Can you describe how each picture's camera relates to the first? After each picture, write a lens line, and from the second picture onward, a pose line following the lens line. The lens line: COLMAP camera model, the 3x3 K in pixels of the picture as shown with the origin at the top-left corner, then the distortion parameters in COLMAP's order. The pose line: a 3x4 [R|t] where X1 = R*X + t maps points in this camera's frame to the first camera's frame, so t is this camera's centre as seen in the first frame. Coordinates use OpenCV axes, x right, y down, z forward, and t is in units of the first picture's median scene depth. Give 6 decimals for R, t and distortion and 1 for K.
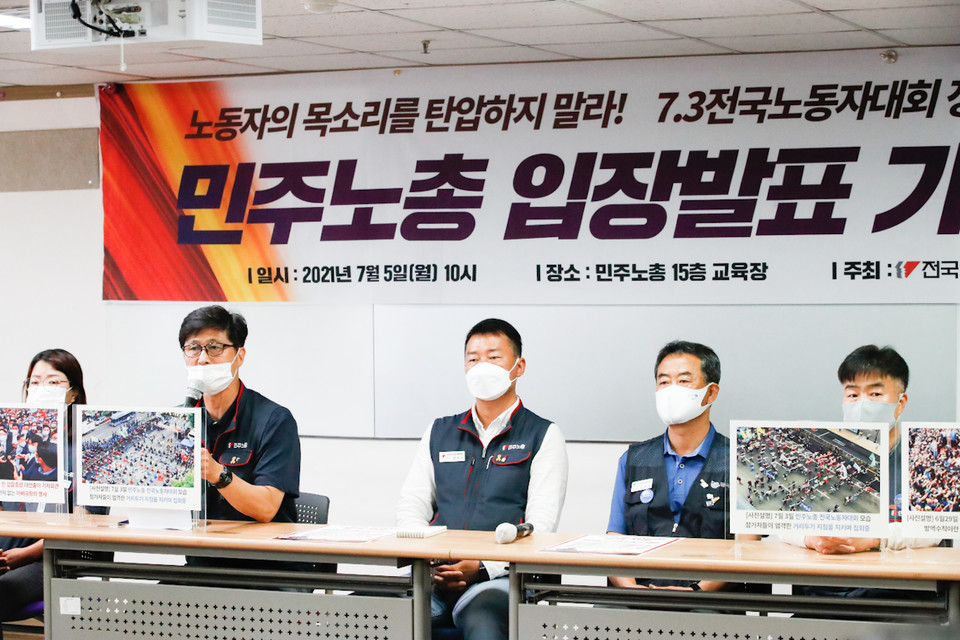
lens RADIAL K [[2513.1, 0, 480.0], [0, 2513.1, 320.0], [0, 0, 1]] dist [-0.120882, -0.009964]
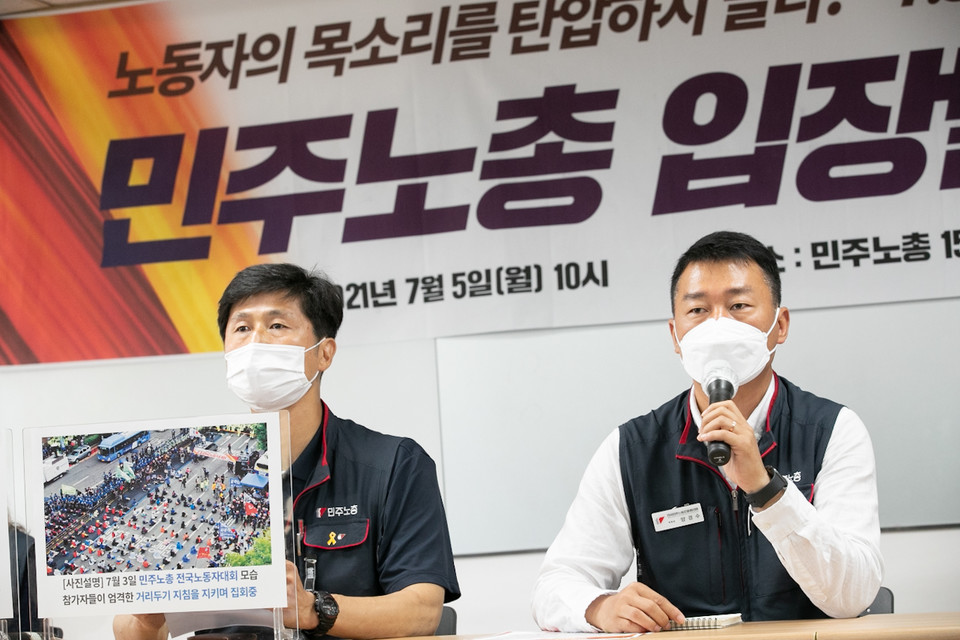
lens RADIAL K [[2838.5, 0, 480.0], [0, 2838.5, 320.0], [0, 0, 1]] dist [0.023481, -0.529442]
pose [[0.995341, -0.043488, 0.086050, -0.095285], [0.052017, 0.993677, -0.099501, 0.061689], [-0.081179, 0.103513, 0.991310, 0.320327]]
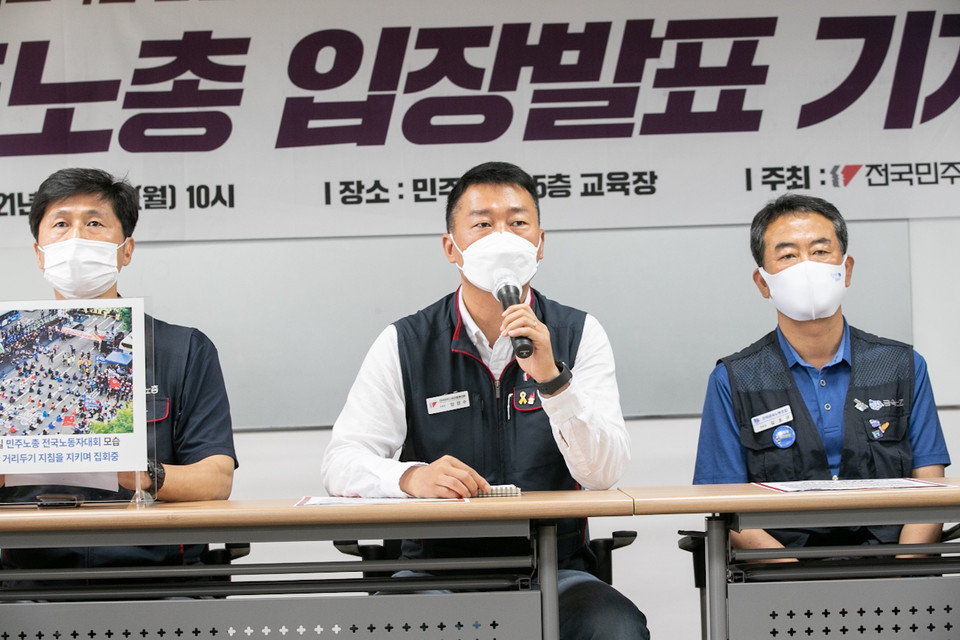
lens RADIAL K [[2417.5, 0, 480.0], [0, 2417.5, 320.0], [0, 0, 1]] dist [-0.165830, 0.276218]
pose [[0.923538, -0.007088, 0.383442, -0.204436], [0.033087, 0.997574, -0.061252, 0.062038], [-0.382077, 0.069255, 0.921532, 0.352541]]
